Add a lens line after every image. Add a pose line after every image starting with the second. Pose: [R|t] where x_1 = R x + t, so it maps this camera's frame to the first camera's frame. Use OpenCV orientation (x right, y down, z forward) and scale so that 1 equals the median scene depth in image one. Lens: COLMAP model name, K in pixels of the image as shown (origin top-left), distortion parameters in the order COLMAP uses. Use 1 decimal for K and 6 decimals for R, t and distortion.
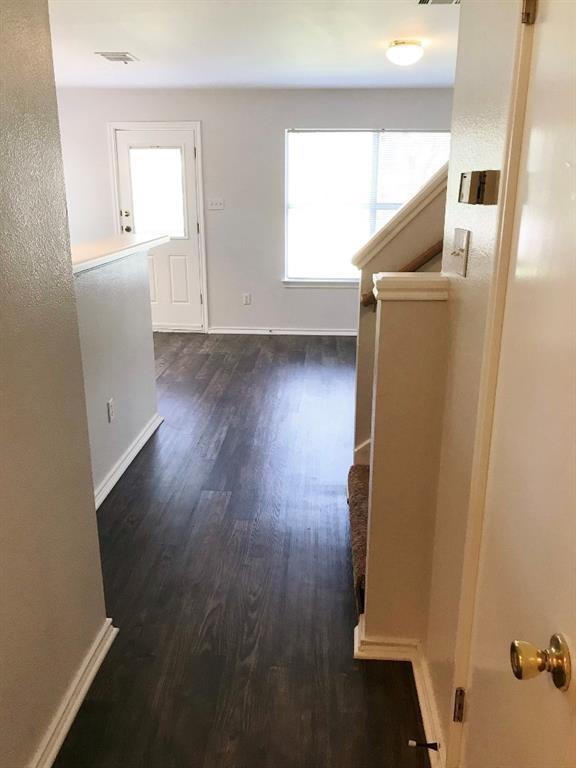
lens RADIAL K [[632.2, 0, 293.9], [0, 632.2, 384.8], [0, 0, 1]] dist [0.039213, -0.049760]
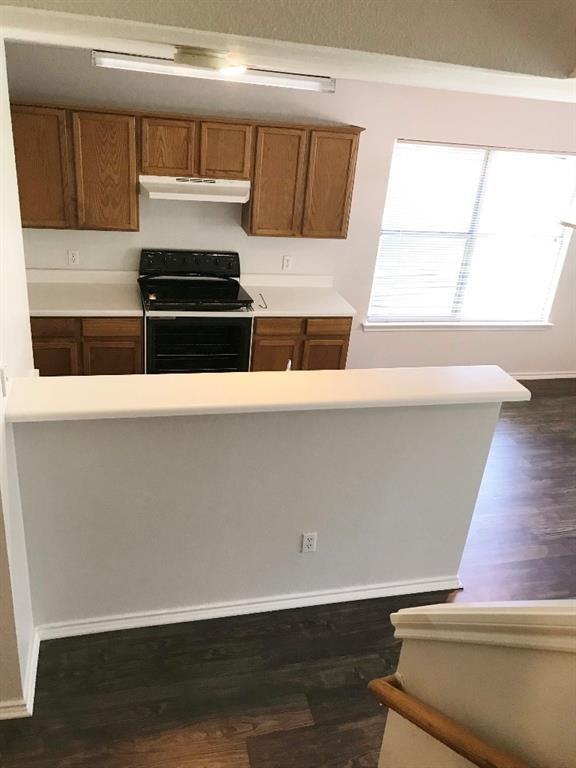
lens RADIAL K [[632.2, 0, 292.9], [0, 632.2, 382.7], [0, 0, 1]] dist [0.039213, -0.049760]
pose [[0.302375, 0.426382, -0.852507, 0.200611], [-0.367290, 0.877429, 0.308573, -0.227108], [0.879584, 0.219812, 0.421918, 0.283304]]
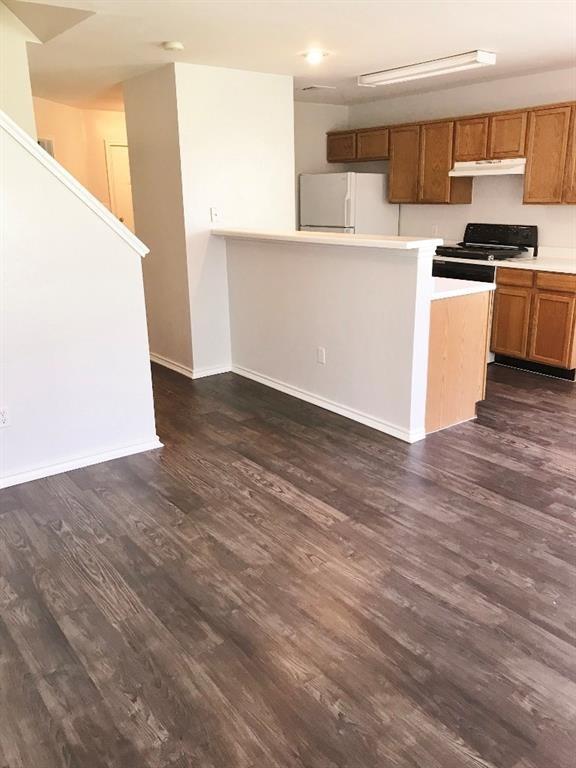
lens RADIAL K [[632.2, 0, 289.2], [0, 632.2, 381.9], [0, 0, 1]] dist [0.039213, -0.049760]
pose [[-0.766667, 0.196752, -0.611155, 0.317530], [-0.174965, 0.851837, 0.493721, -0.297722], [0.617745, 0.485451, -0.618650, 0.953290]]
